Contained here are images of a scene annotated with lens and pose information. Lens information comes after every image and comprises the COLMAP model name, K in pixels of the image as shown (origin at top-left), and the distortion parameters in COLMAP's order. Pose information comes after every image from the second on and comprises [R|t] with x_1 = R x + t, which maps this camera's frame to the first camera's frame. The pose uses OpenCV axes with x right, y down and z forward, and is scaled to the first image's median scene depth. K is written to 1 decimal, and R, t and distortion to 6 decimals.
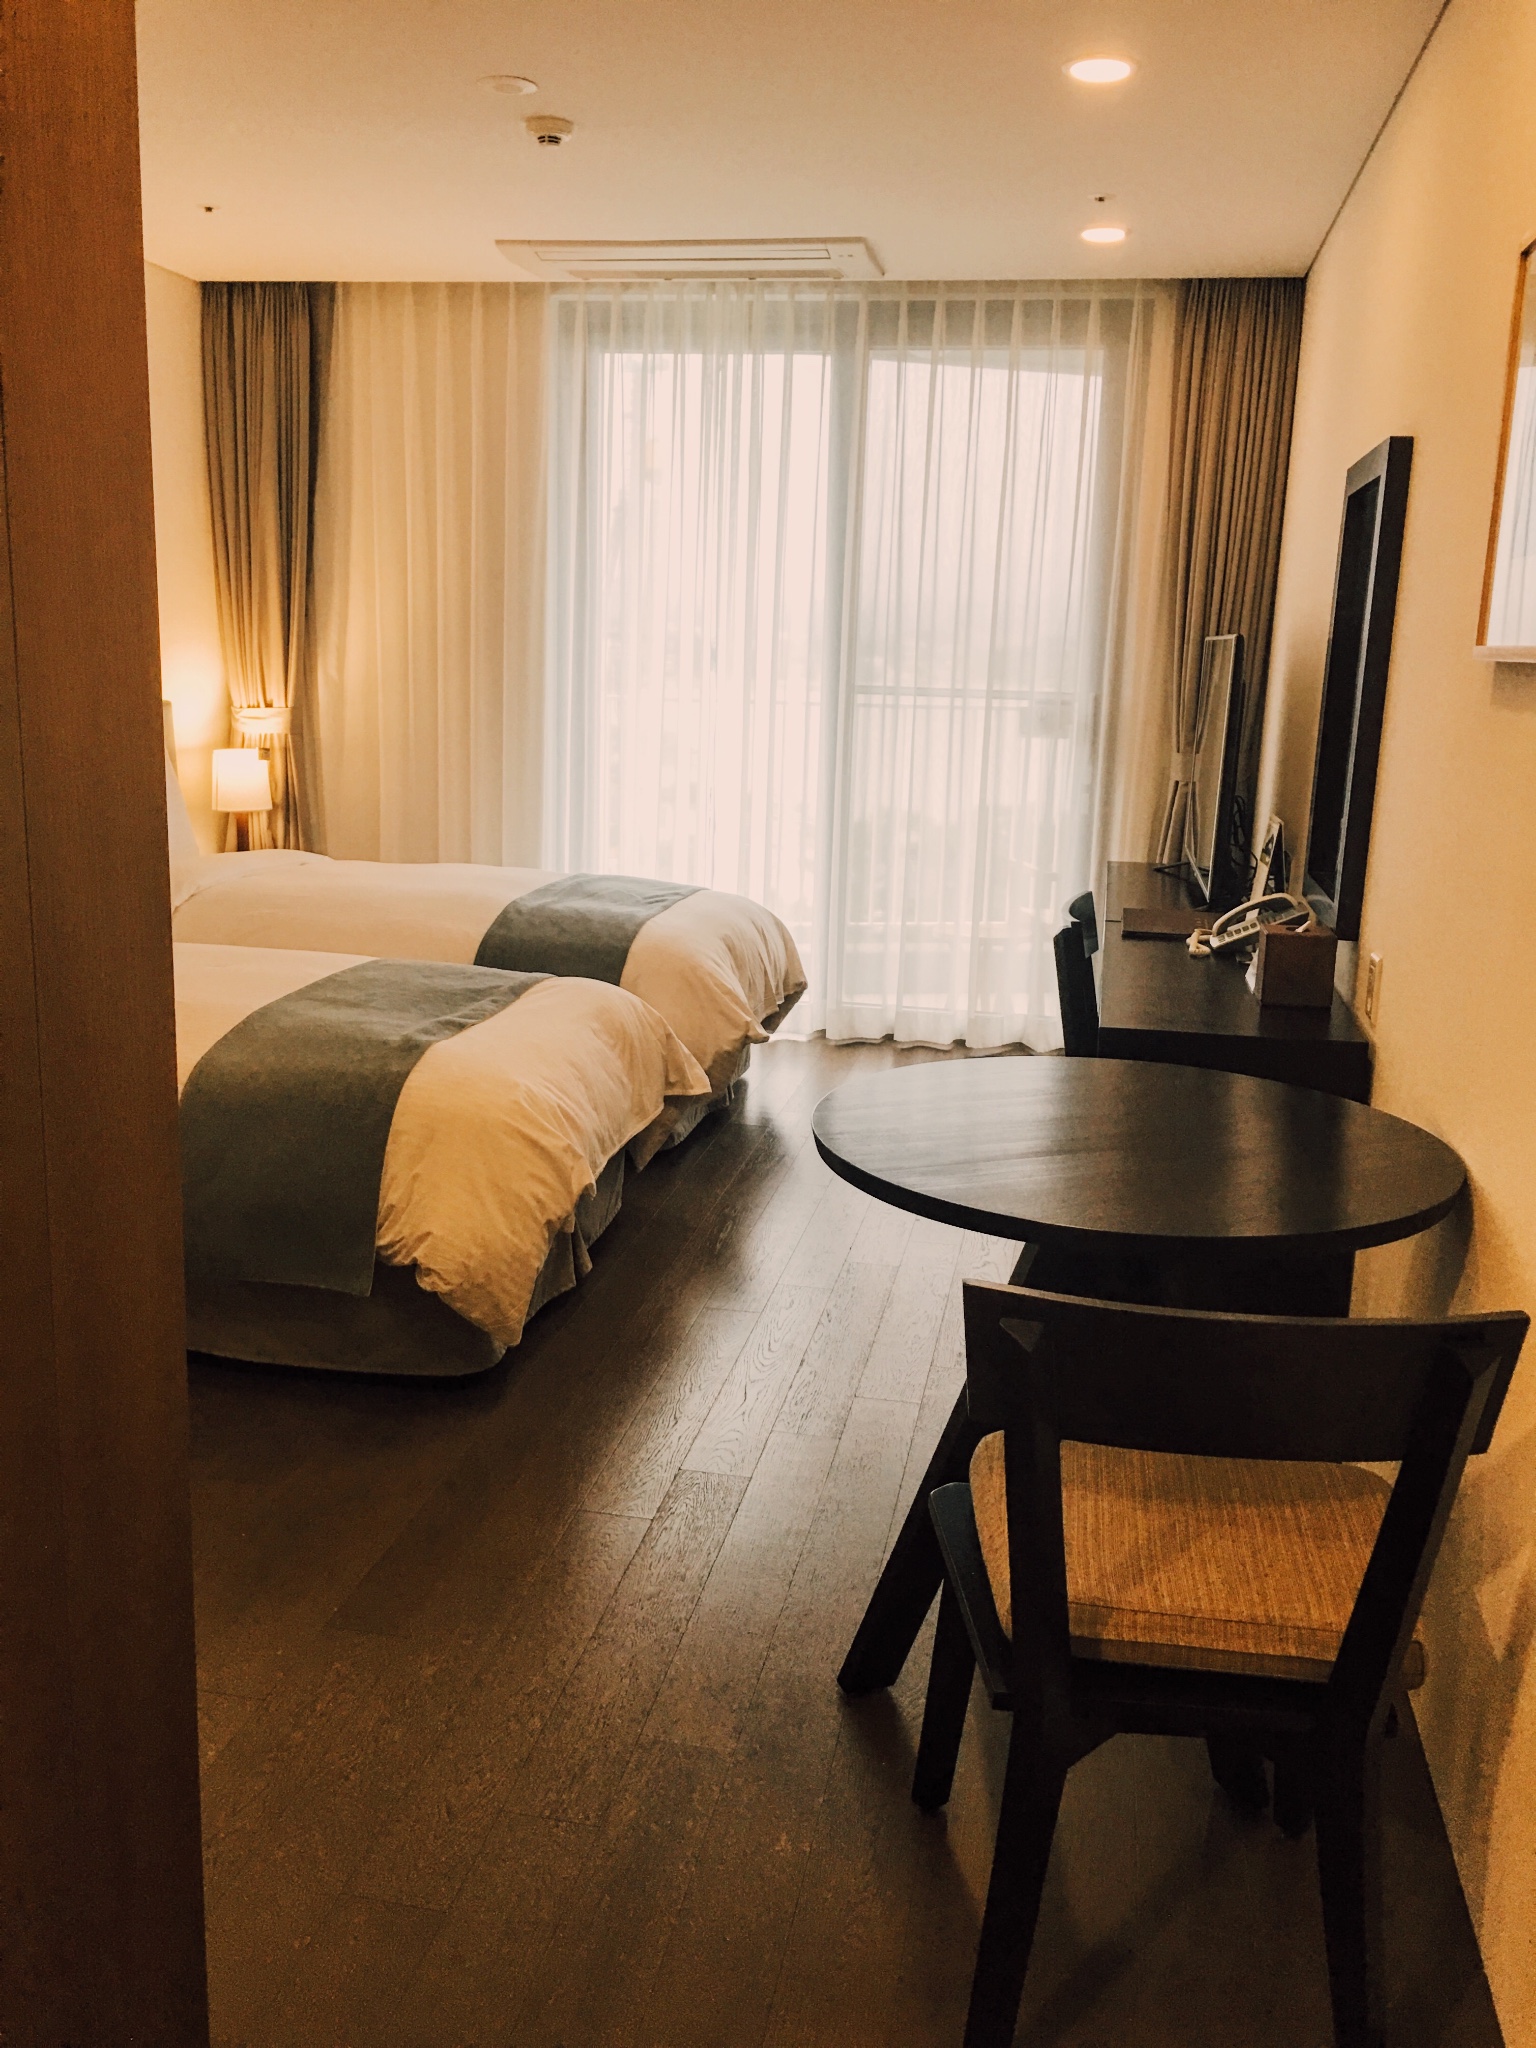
lens RADIAL K [[1818.1, 0, 759.8], [0, 1818.1, 1019.3], [0, 0, 1]] dist [0.098069, -0.201322]
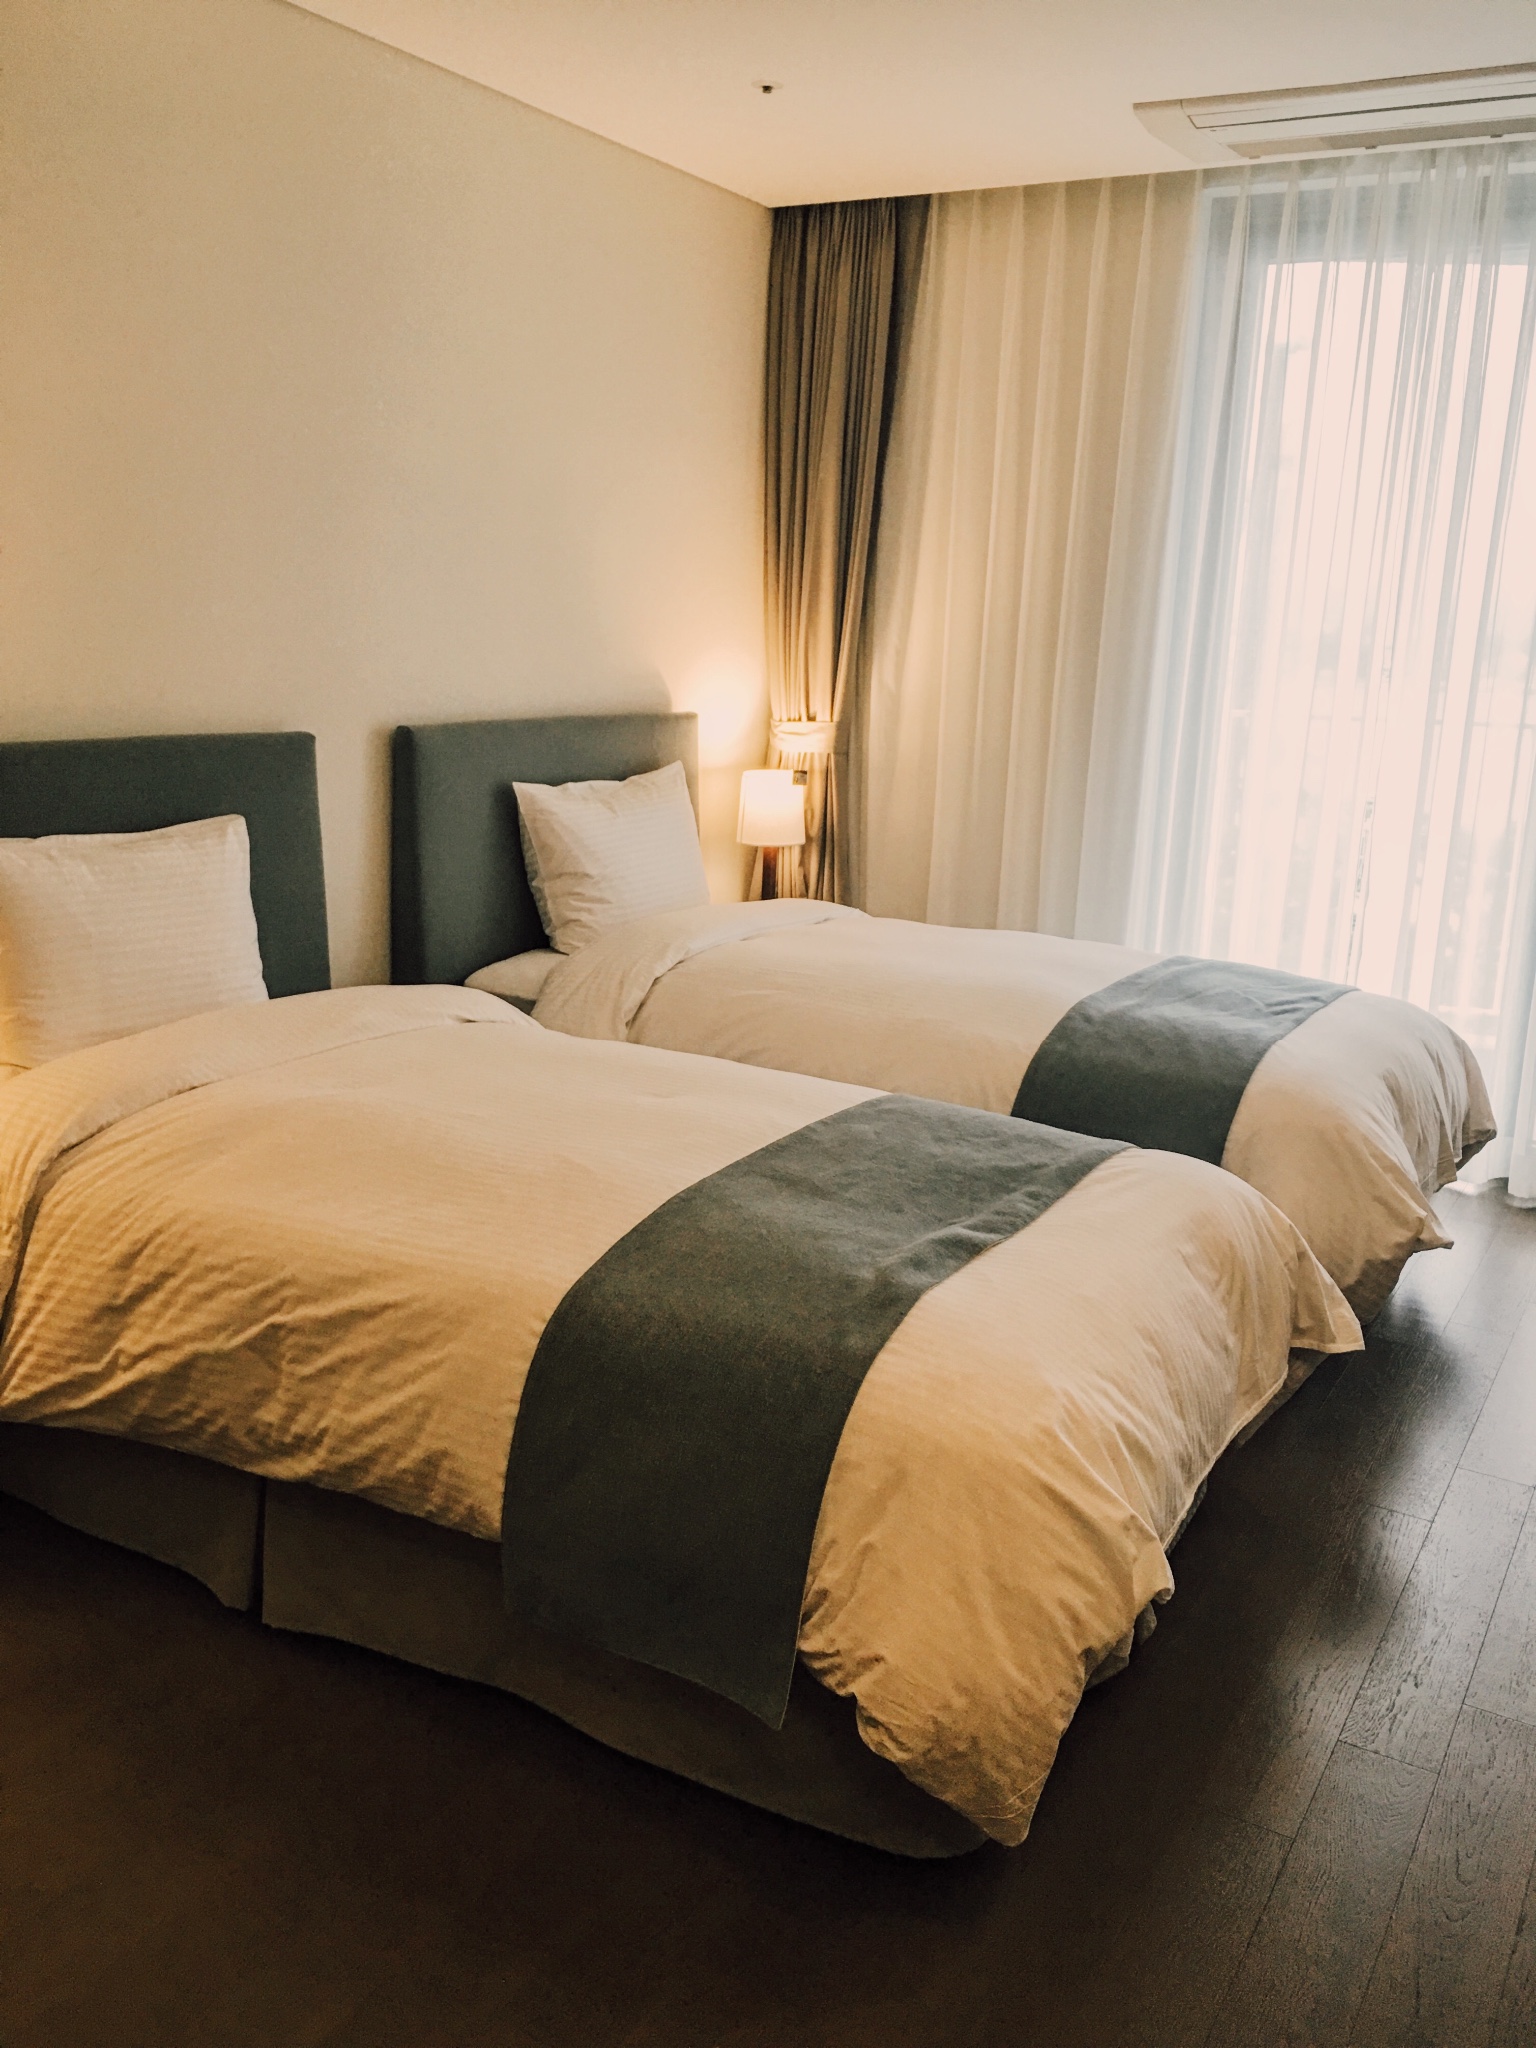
lens RADIAL K [[1818.1, 0, 759.8], [0, 1818.1, 1019.3], [0, 0, 1]] dist [0.098069, -0.201322]
pose [[0.948468, 0.076341, -0.307538, -0.033756], [-0.075734, 0.997031, 0.013928, -0.060086], [0.307688, 0.010081, 0.951434, 0.275586]]
